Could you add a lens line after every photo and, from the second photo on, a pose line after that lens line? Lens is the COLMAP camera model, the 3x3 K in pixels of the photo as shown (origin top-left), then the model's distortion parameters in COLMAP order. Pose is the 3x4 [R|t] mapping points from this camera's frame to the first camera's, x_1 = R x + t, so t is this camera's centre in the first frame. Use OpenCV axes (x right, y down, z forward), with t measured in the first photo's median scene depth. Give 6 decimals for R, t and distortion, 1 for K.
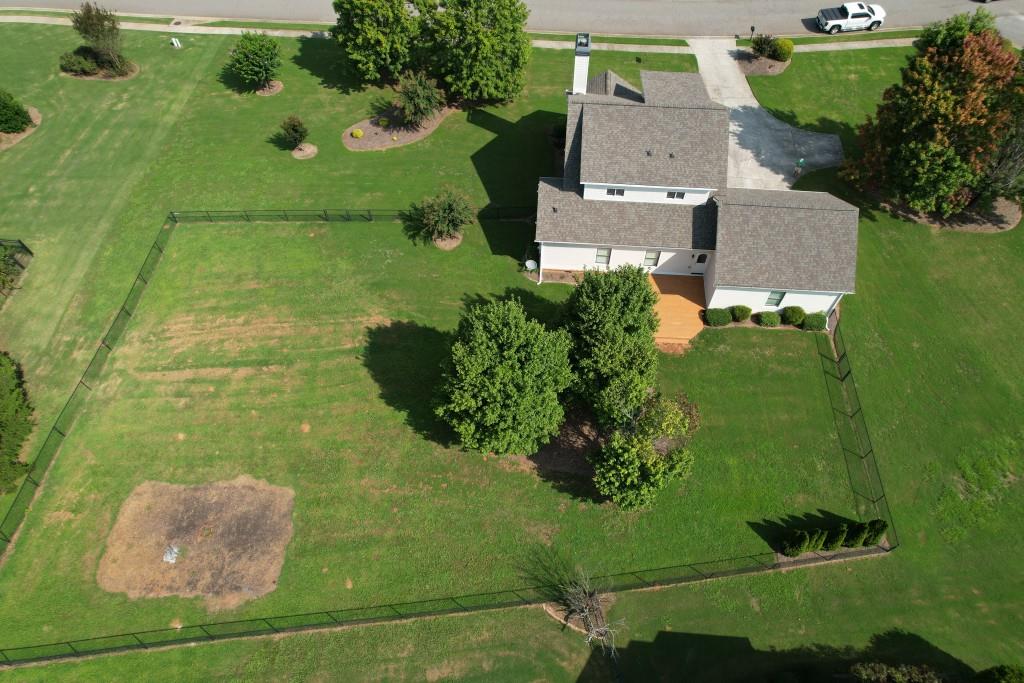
lens RADIAL K [[658.2, 0, 514.8], [0, 658.2, 345.5], [0, 0, 1]] dist [-0.064364, 0.061108]
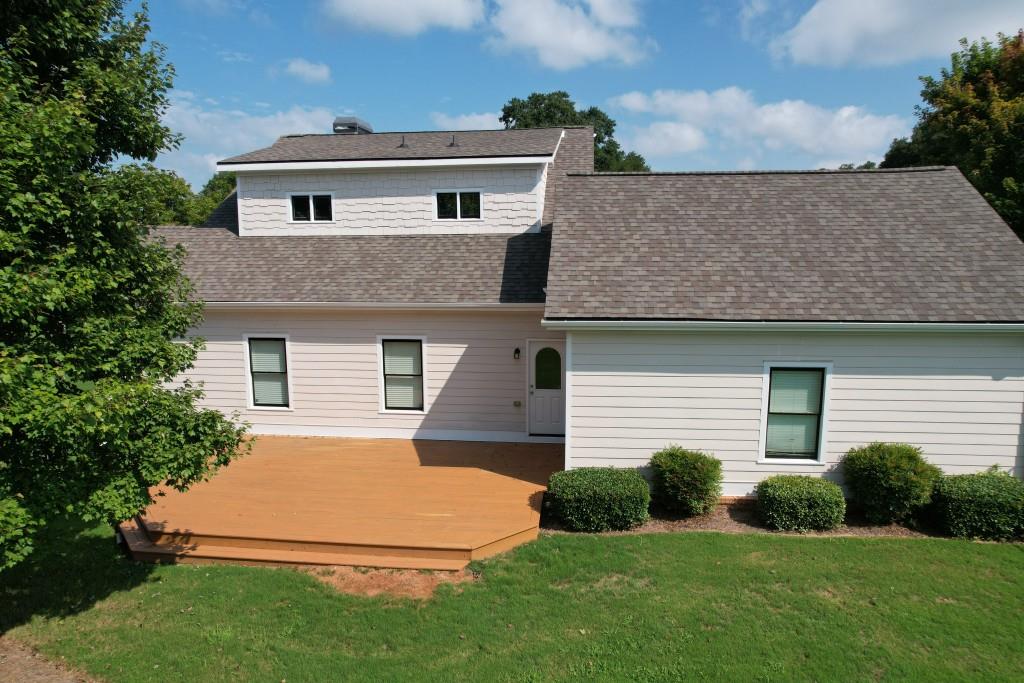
lens RADIAL K [[658.2, 0, 517.7], [0, 658.2, 343.0], [0, 0, 1]] dist [-0.064364, 0.061108]
pose [[0.999356, 0.008878, -0.034778, 0.296728], [-0.031957, 0.661244, -0.749490, 0.116406], [0.016343, 0.750118, 0.661102, 0.807062]]
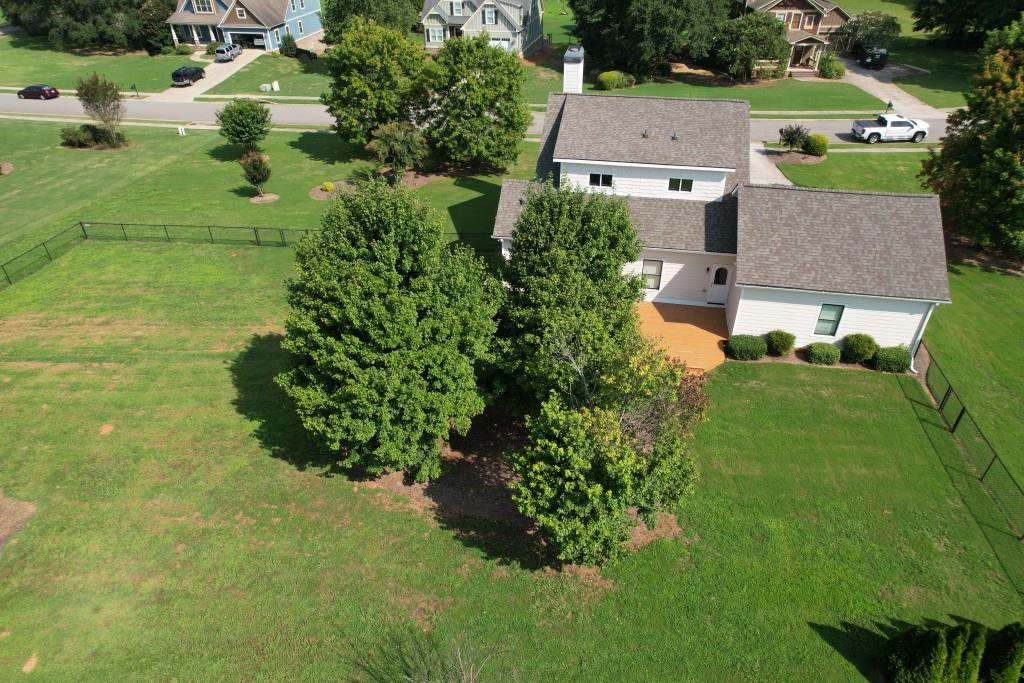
lens RADIAL K [[658.2, 0, 515.7], [0, 658.2, 341.3], [0, 0, 1]] dist [-0.064364, 0.061108]
pose [[0.994679, 0.061021, -0.083006, 0.130920], [-0.088056, 0.921793, -0.377550, 0.239024], [0.053476, 0.382850, 0.922261, 0.364422]]
